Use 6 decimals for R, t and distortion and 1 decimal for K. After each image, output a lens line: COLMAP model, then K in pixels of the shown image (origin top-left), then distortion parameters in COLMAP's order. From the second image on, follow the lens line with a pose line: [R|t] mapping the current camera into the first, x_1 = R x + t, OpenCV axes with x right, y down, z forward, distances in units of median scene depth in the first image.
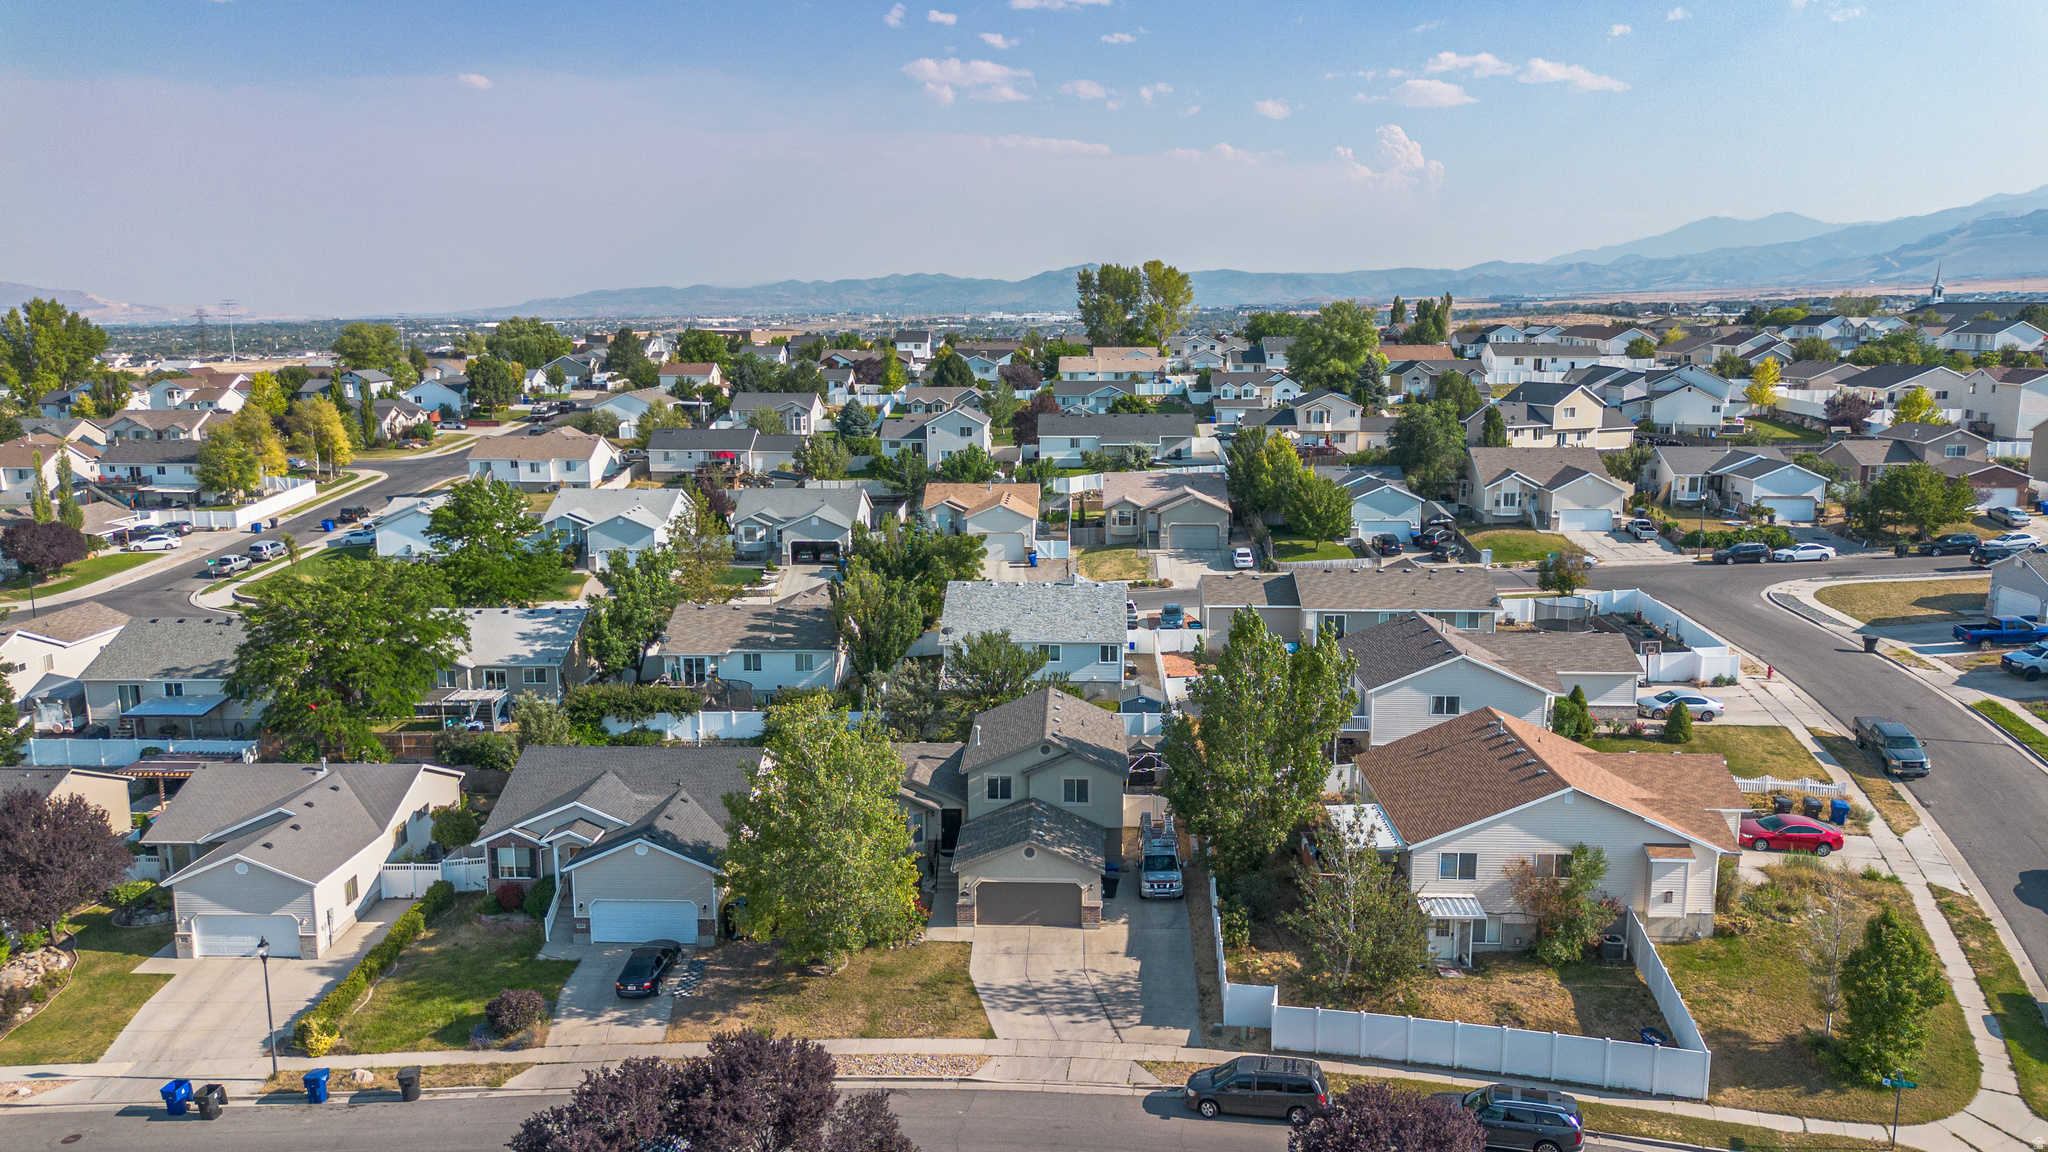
lens RADIAL K [[1460.1, 0, 1030.7], [0, 1460.1, 575.9], [0, 0, 1]] dist [0.045397, -0.026485]
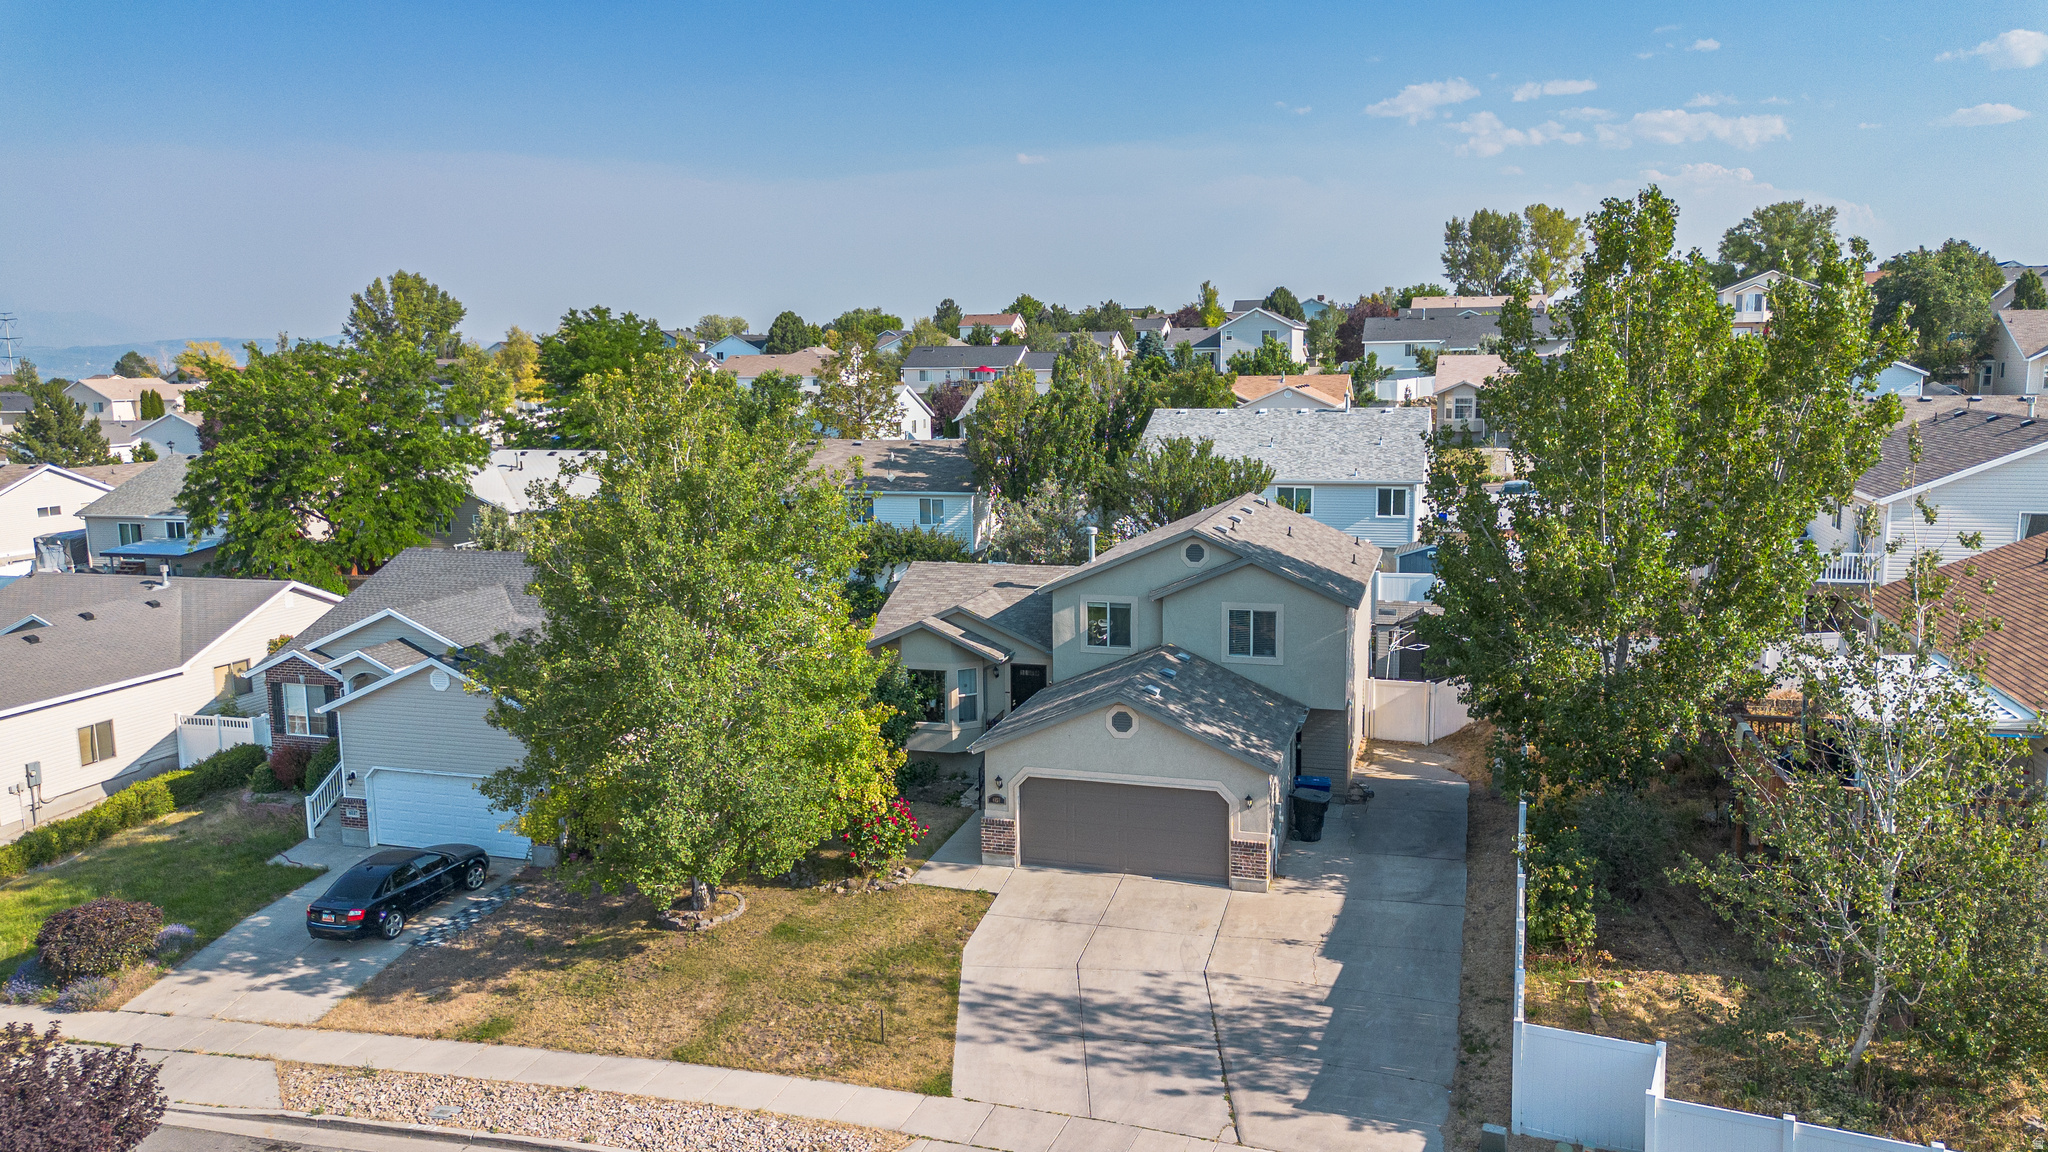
lens RADIAL K [[1460.1, 0, 1017.6], [0, 1460.1, 570.0], [0, 0, 1]] dist [0.045397, -0.026485]
pose [[0.965901, 0.024473, -0.257753, 0.090126], [-0.031822, 0.999196, -0.024378, 0.151427], [0.256949, 0.031749, 0.965903, 0.517087]]
